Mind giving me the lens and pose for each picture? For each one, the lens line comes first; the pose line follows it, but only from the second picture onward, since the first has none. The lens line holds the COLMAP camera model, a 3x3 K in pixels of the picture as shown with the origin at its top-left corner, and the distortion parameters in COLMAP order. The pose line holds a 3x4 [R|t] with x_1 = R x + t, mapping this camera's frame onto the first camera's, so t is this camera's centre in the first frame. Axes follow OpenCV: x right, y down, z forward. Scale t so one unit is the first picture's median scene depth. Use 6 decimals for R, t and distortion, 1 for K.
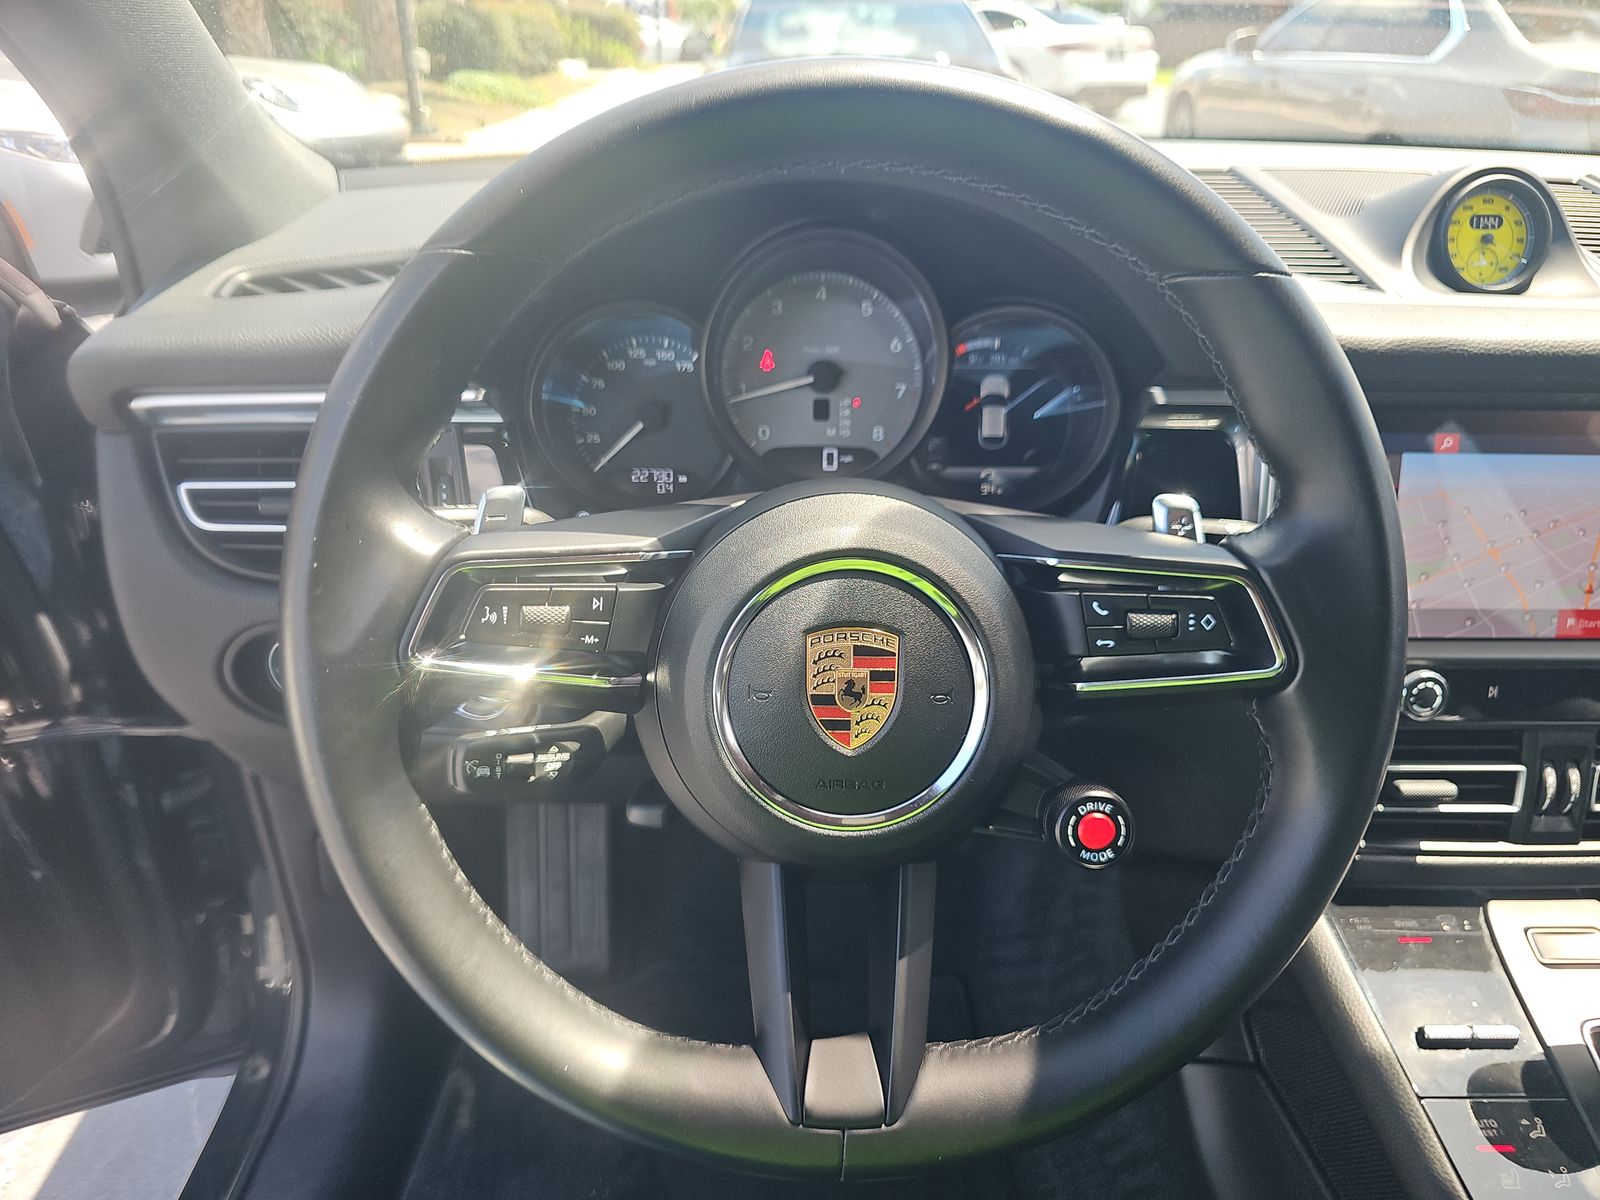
lens RADIAL K [[1095.1, 0, 795.9], [0, 1095.1, 610.2], [0, 0, 1]] dist [-0.030536, 0.003993]
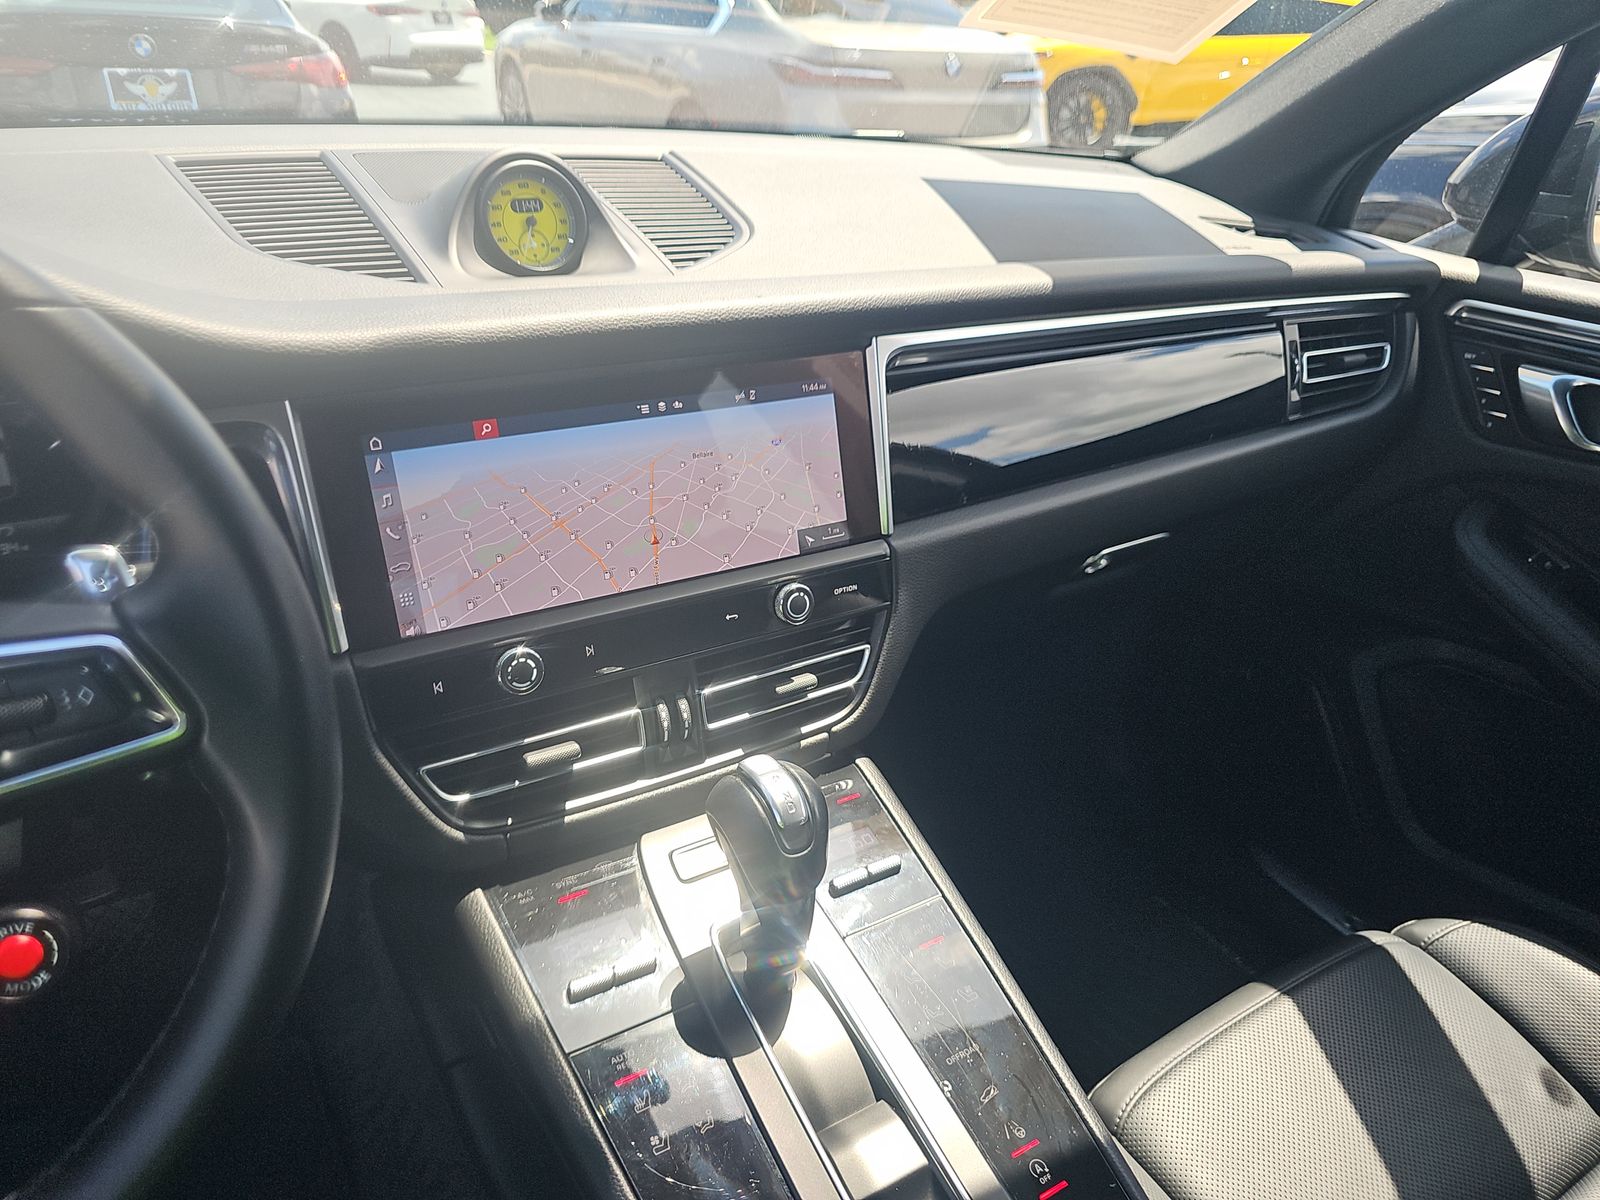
lens RADIAL K [[1071.7, 0, 797.2], [0, 1071.7, 599.1], [0, 0, 1]] dist [0.023403, -0.020065]
pose [[0.861223, -0.210224, 0.462710, 0.360895], [0.200728, 0.977119, 0.070330, -0.008606], [-0.466908, 0.032309, 0.883716, -0.040481]]
